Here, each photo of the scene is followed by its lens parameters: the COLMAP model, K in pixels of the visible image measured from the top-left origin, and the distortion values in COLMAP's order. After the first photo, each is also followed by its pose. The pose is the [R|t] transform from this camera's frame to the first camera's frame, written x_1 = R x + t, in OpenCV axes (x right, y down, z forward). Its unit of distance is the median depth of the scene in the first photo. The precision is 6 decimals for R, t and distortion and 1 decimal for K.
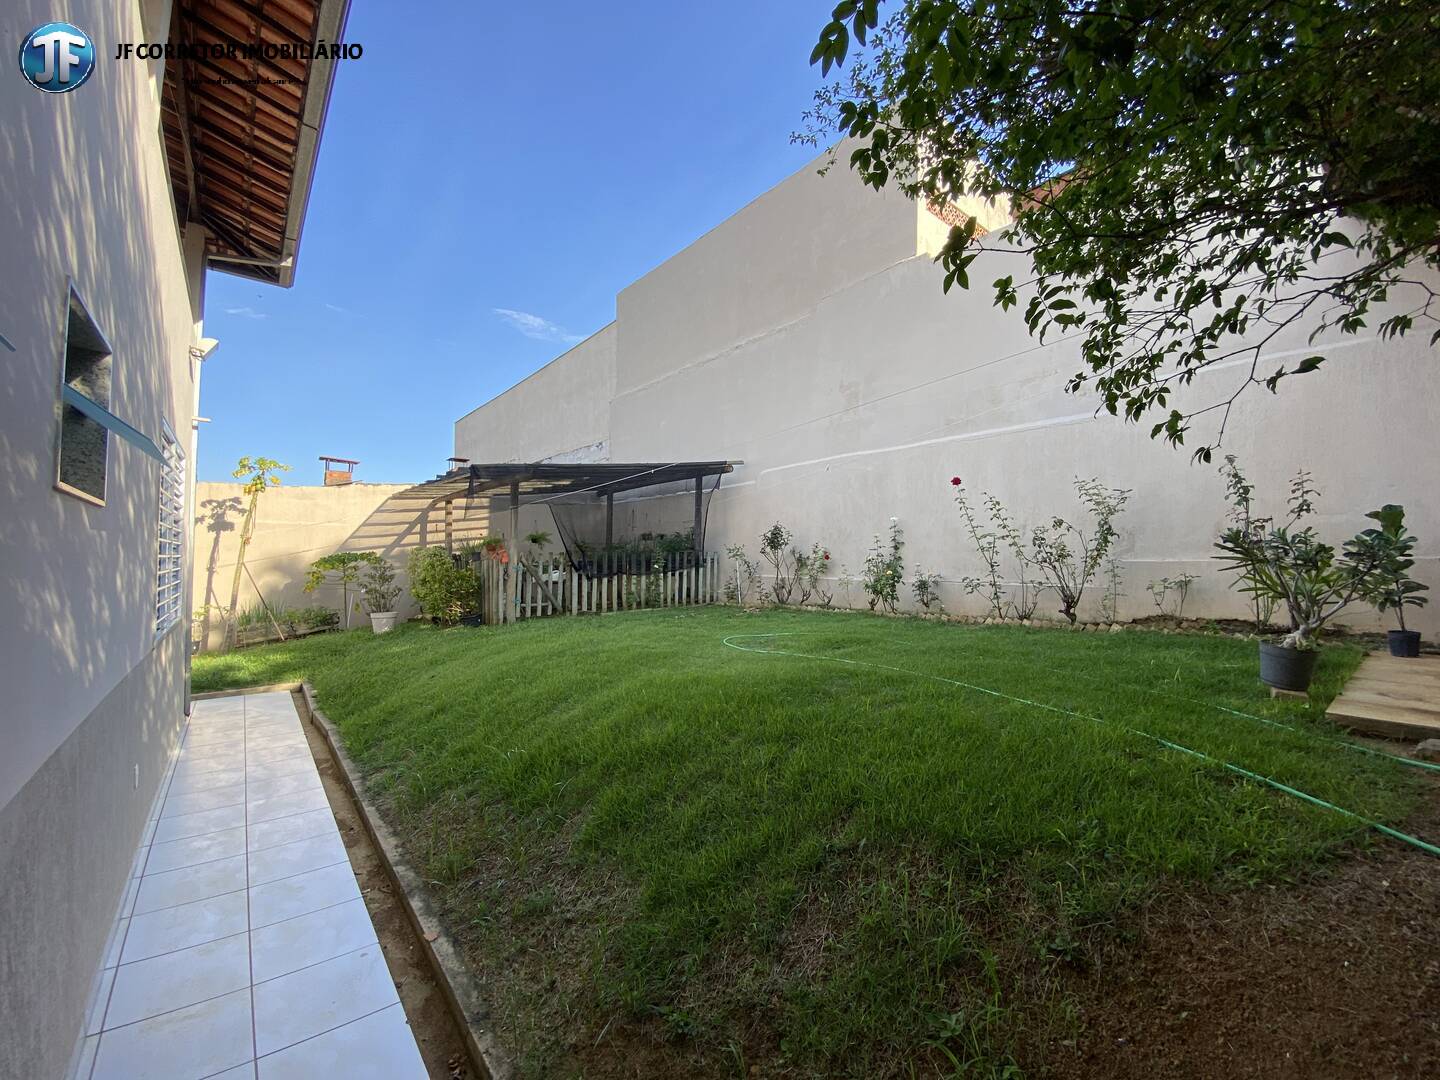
lens RADIAL K [[583.7, 0, 717.6], [0, 583.7, 535.7], [0, 0, 1]] dist [0.014956, -0.018926]
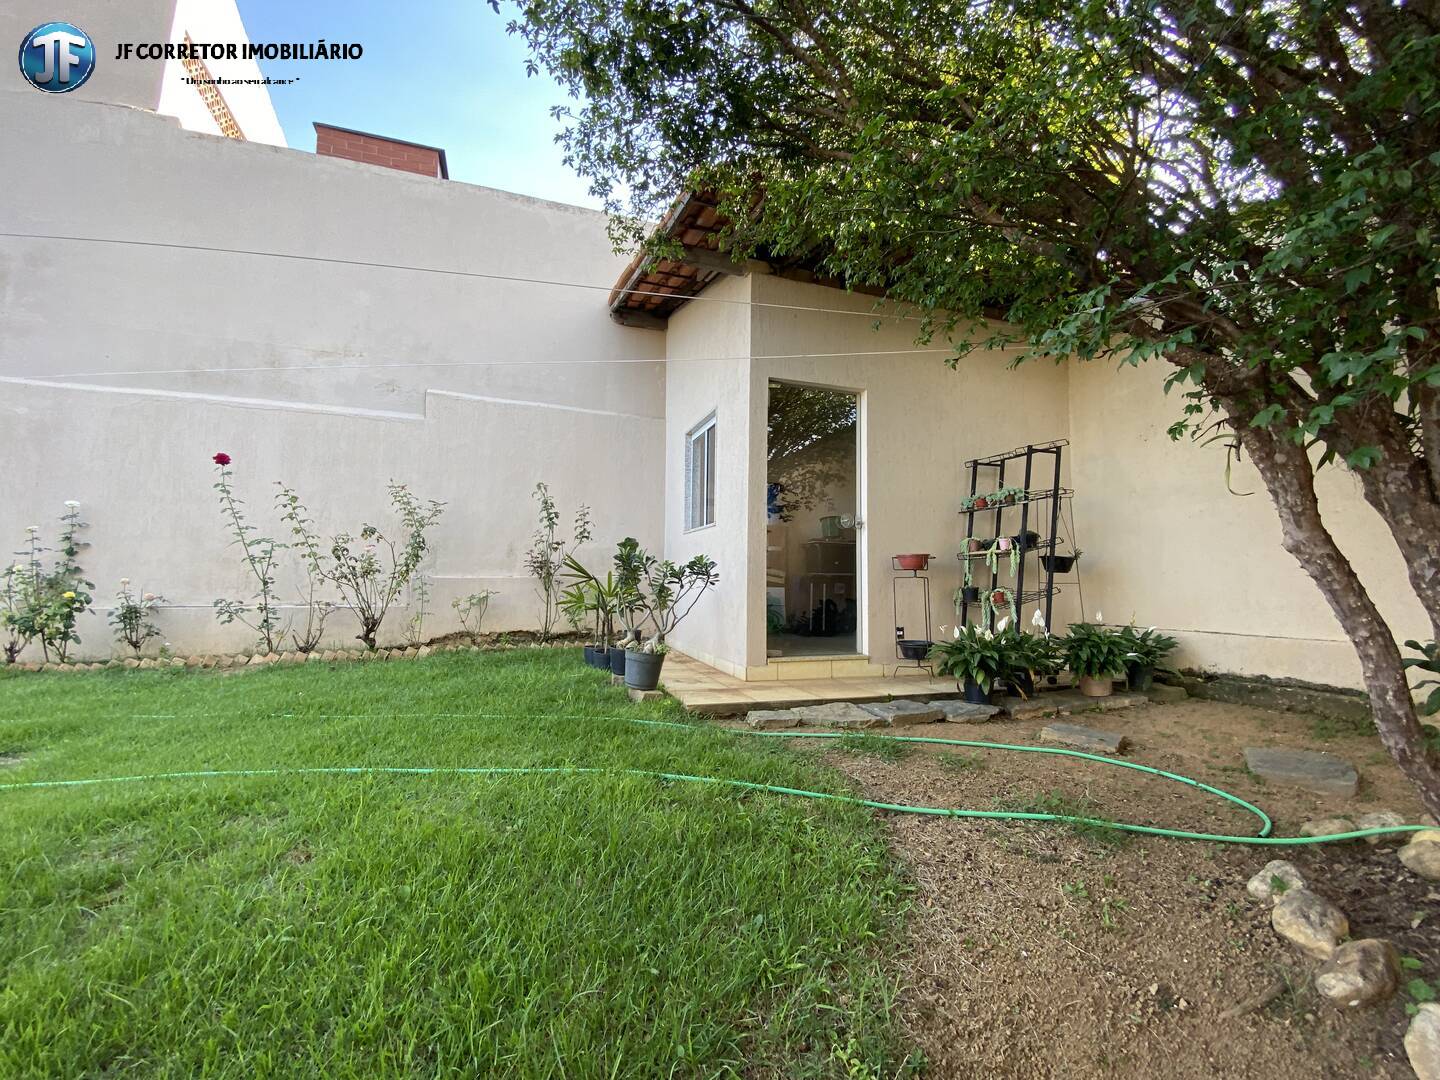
lens RADIAL K [[583.7, 0, 720.1], [0, 583.7, 542.5], [0, 0, 1]] dist [0.014956, -0.018926]
pose [[0.330809, 0.061597, 0.941685, -0.035416], [-0.047448, 0.997691, -0.048593, 0.009858], [-0.942504, -0.028606, 0.332968, 0.225302]]
